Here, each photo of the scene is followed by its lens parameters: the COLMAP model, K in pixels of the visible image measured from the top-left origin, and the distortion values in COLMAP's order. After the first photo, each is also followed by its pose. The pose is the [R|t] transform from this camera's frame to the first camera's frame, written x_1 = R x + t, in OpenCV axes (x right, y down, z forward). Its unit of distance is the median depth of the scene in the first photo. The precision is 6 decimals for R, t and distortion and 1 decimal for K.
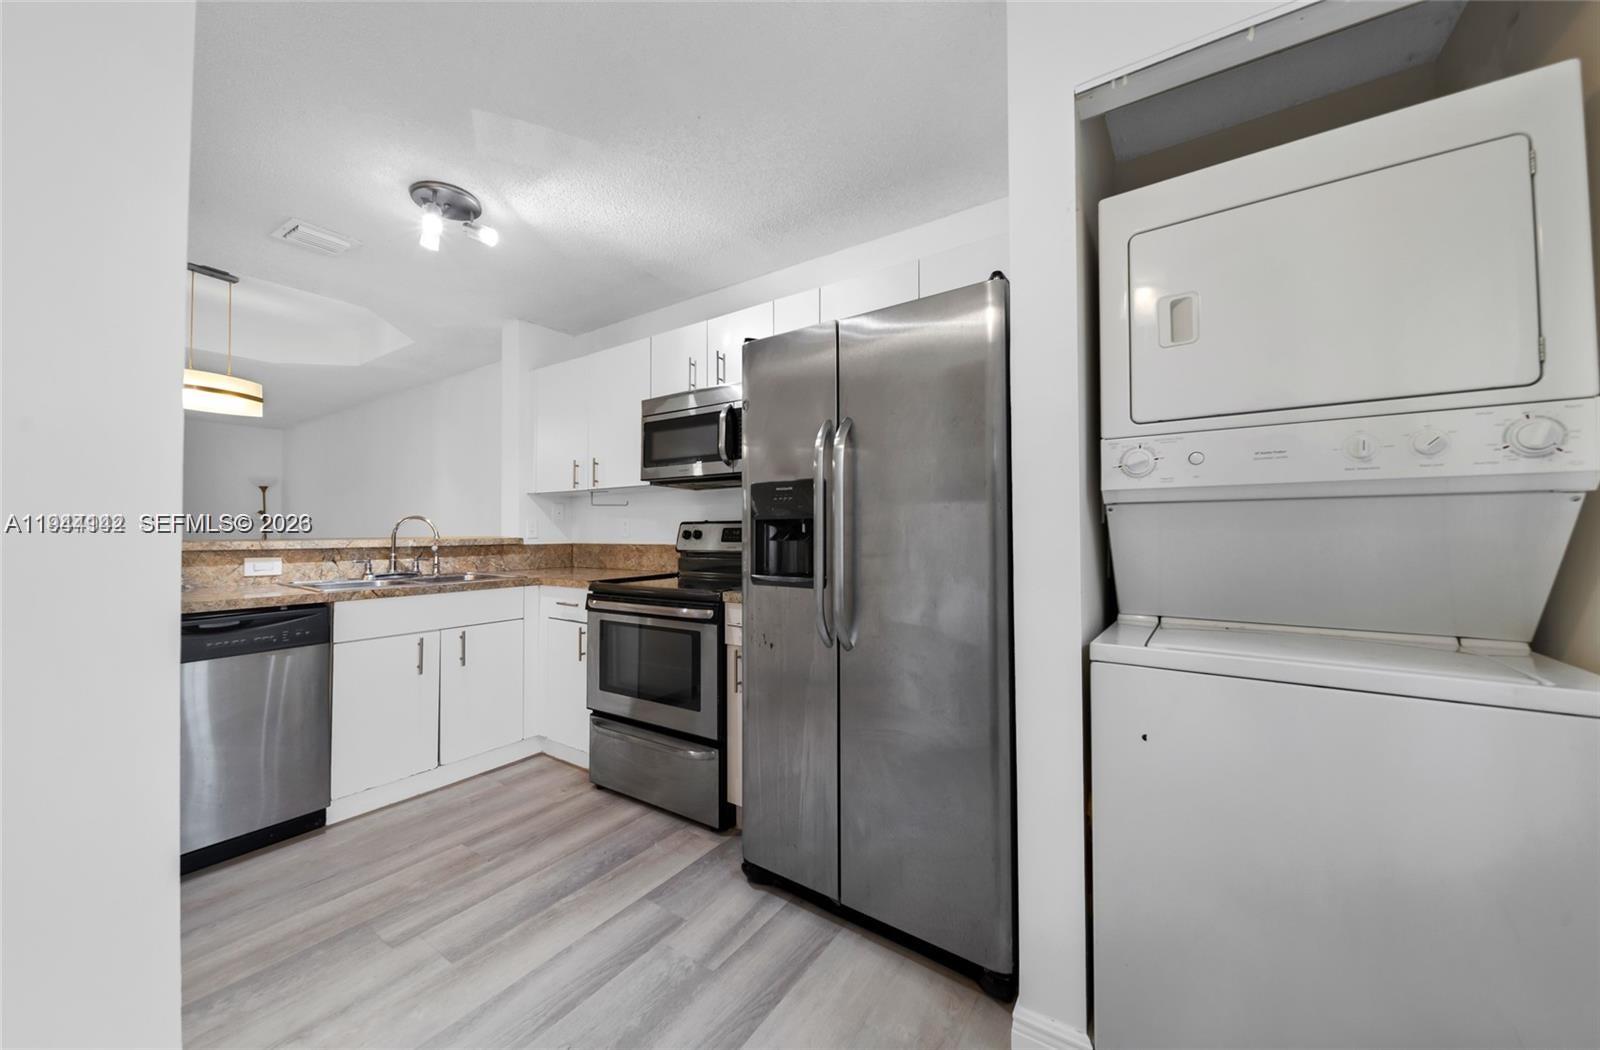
lens RADIAL K [[582.3, 0, 800.0], [0, 582.3, 525.0], [0, 0, 1]] dist [-0.000065, -0.000074]
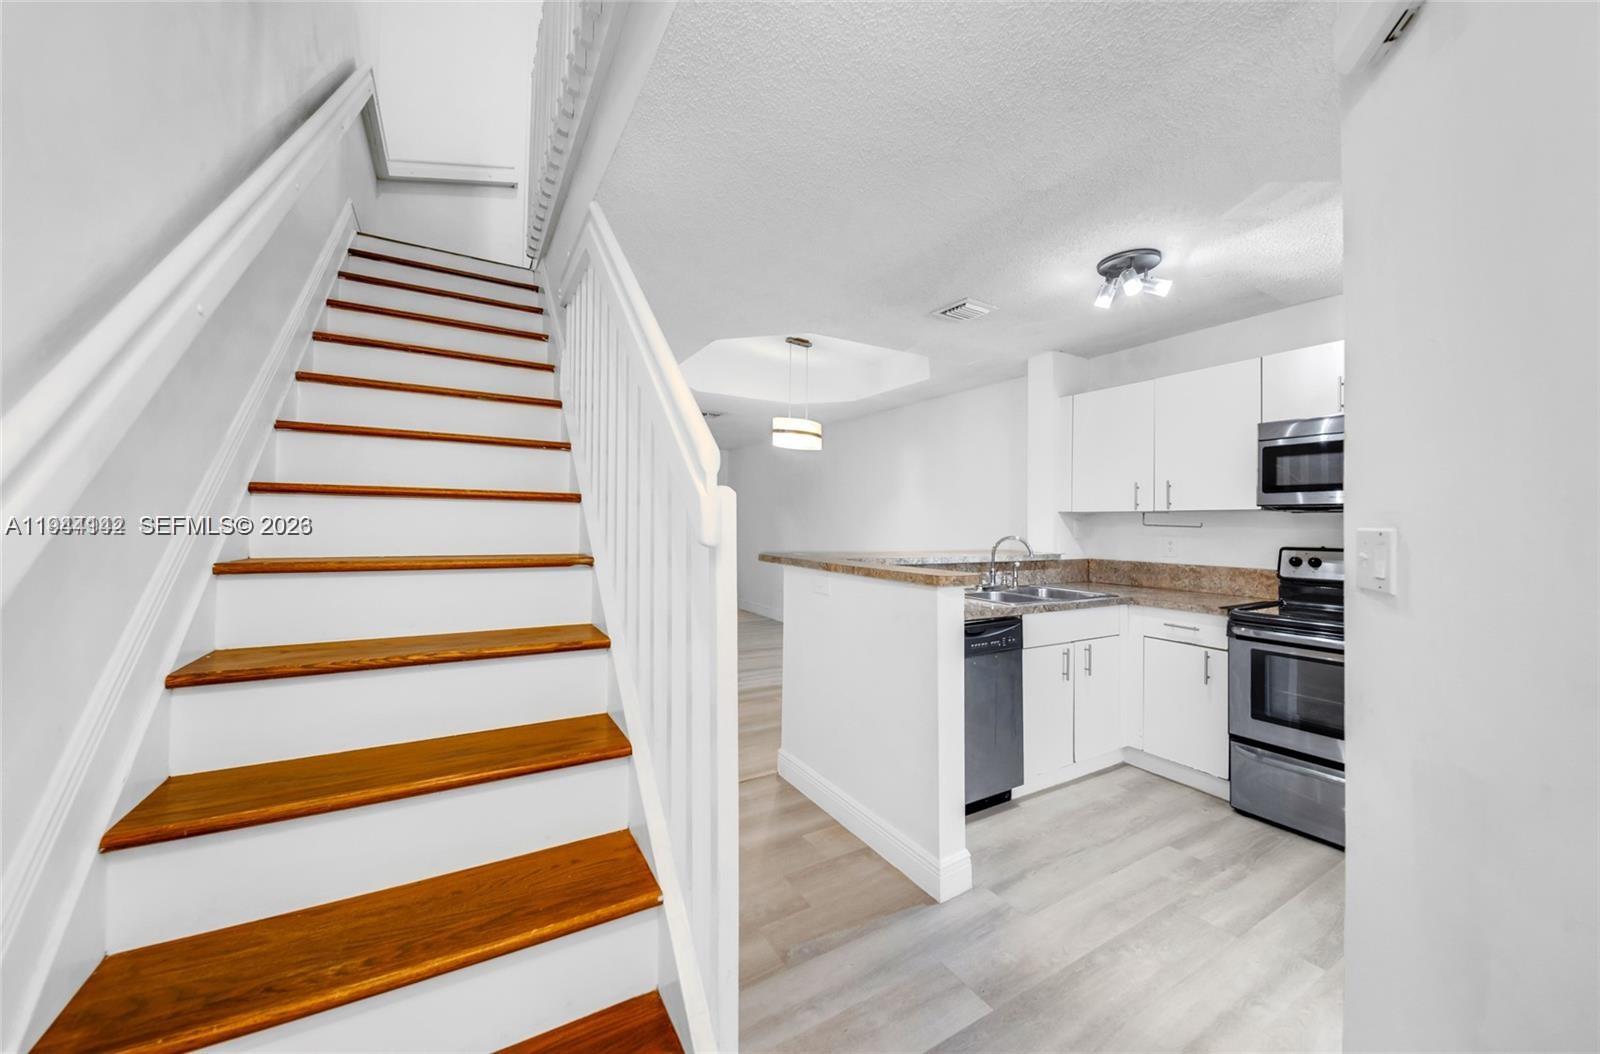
lens RADIAL K [[584.6, 0, 791.8], [0, 584.6, 516.5], [0, 0, 1]] dist [-0.001931, -0.000322]
pose [[0.901438, 0.010481, -0.432782, -0.599546], [-0.012610, 0.999918, -0.002051, -0.050805], [0.432725, 0.007307, 0.901496, -0.246423]]
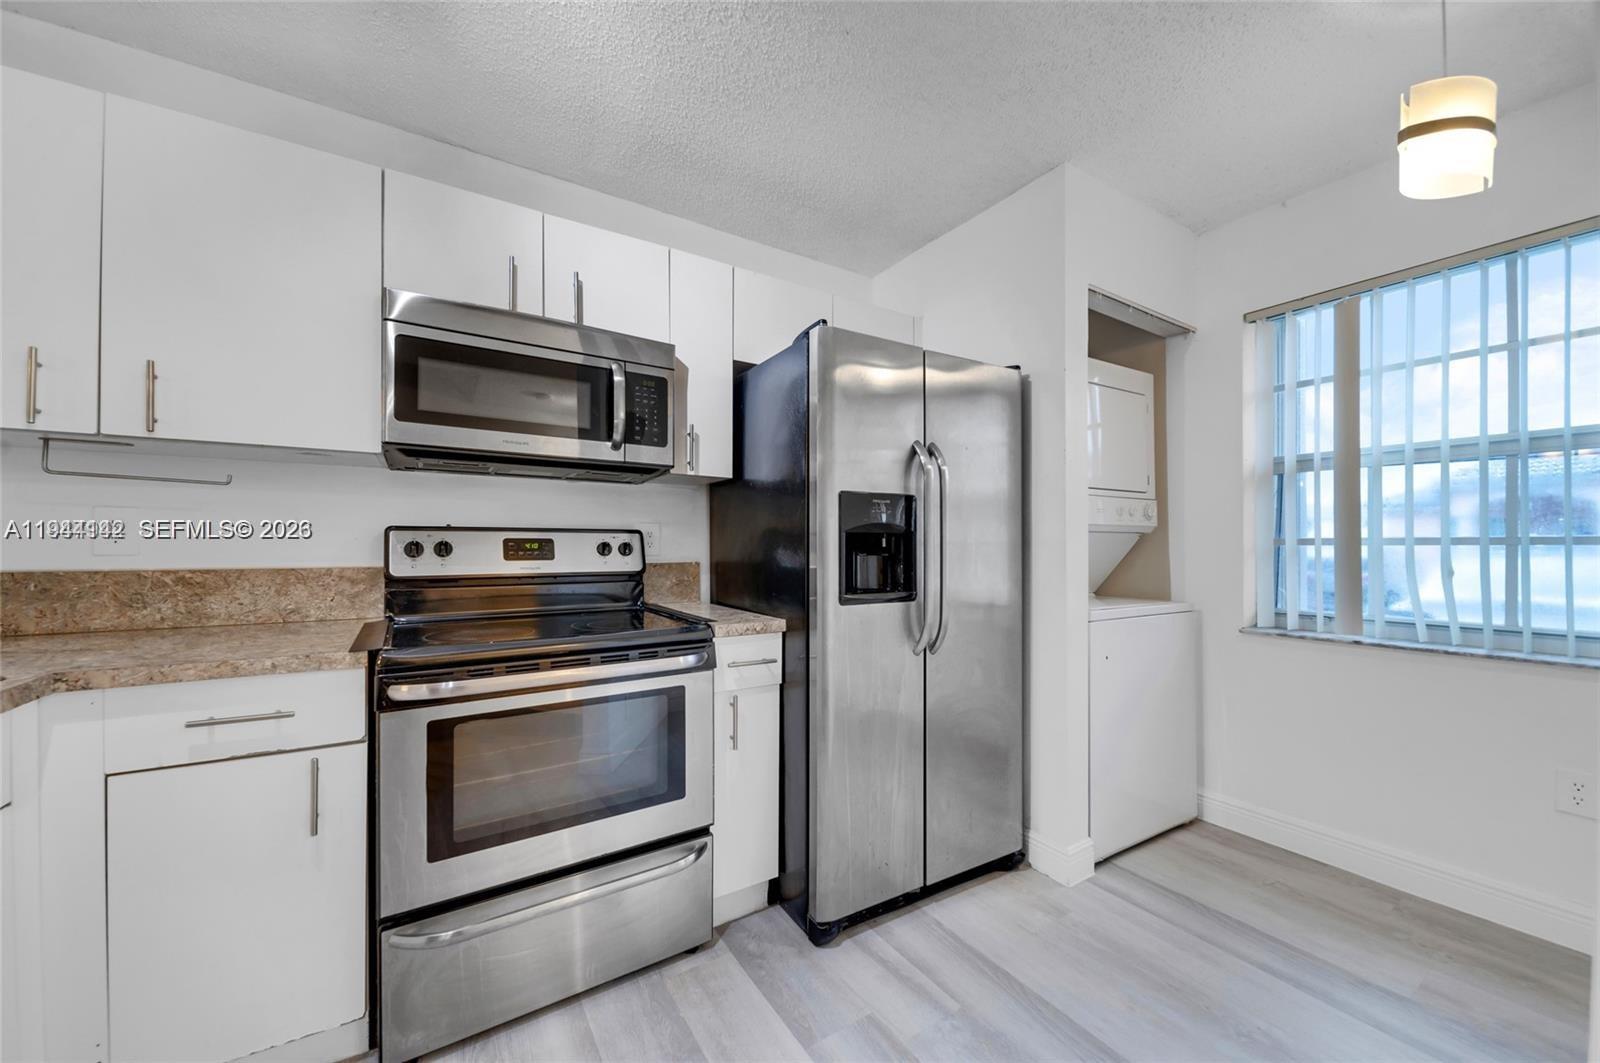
lens RADIAL K [[574.9, 0, 781.0], [0, 574.9, 547.9], [0, 0, 1]] dist [-0.009908, -0.000530]
pose [[0.405967, 0.001563, 0.913887, -0.637213], [-0.015317, 0.999870, 0.005094, 0.008103], [-0.913759, -0.016066, 0.405938, 0.511844]]
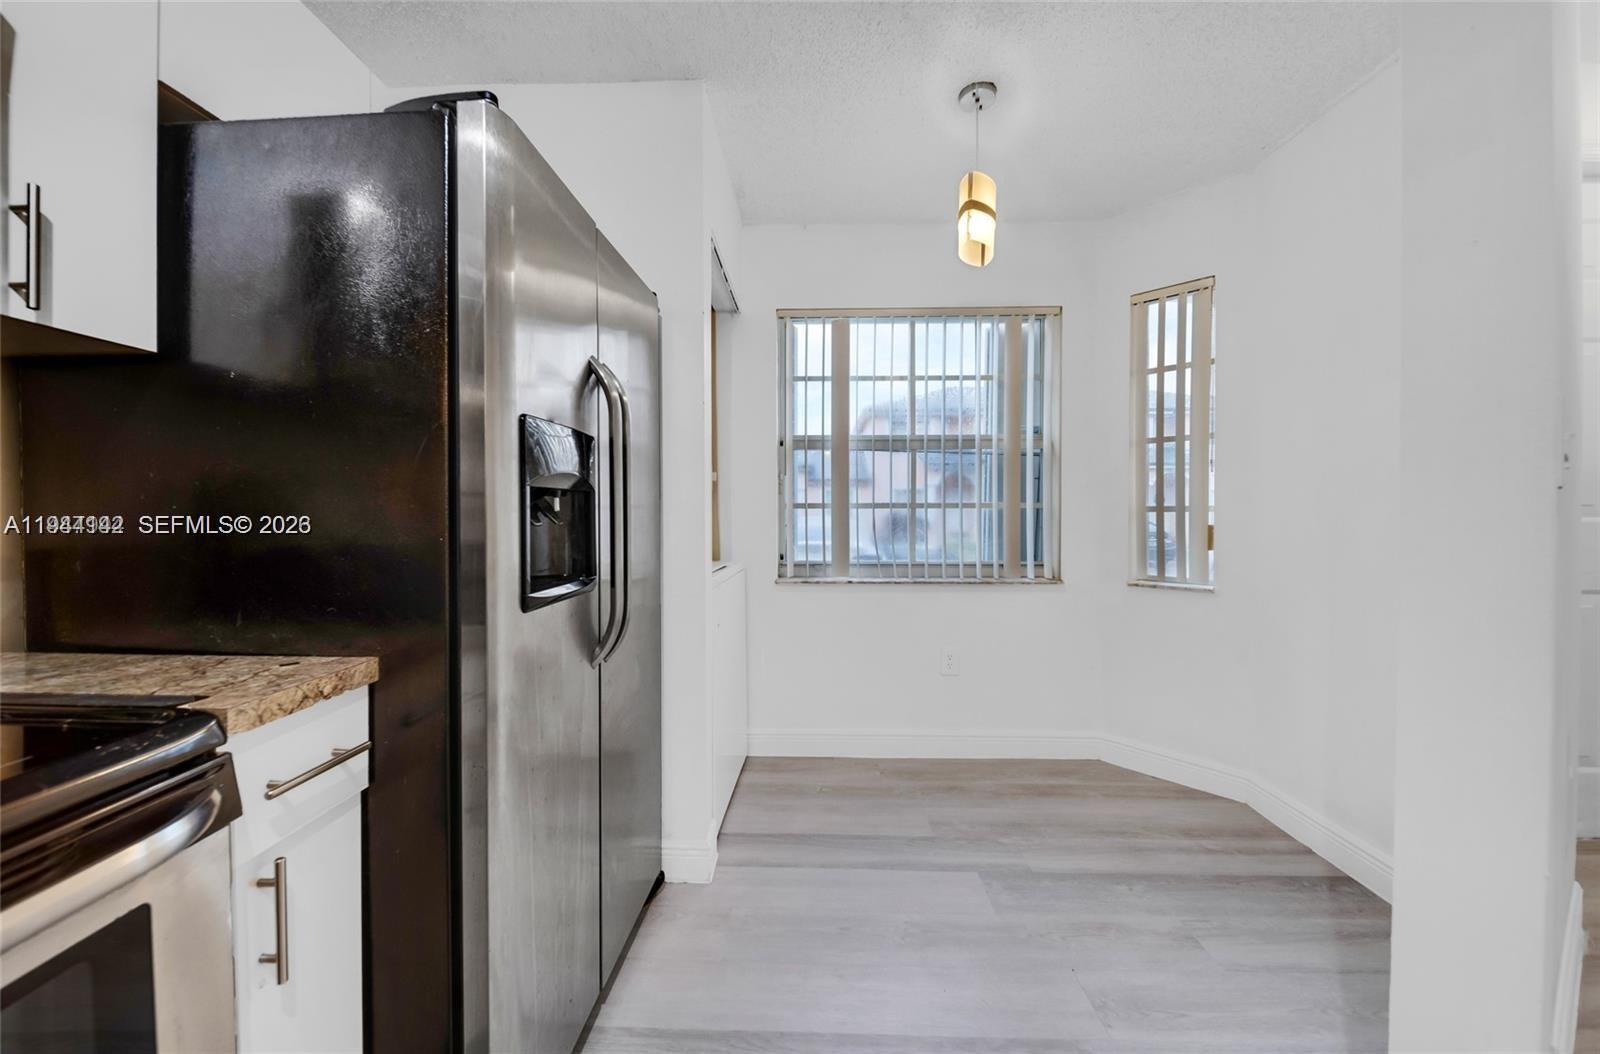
lens RADIAL K [[584.6, 0, 791.8], [0, 584.6, 516.5], [0, 0, 1]] dist [-0.001931, -0.000322]
pose [[-0.535800, -0.002768, 0.844341, -0.446749], [-0.004724, 0.999989, 0.000281, 0.011429], [-0.844332, -0.003838, -0.535807, 0.749652]]
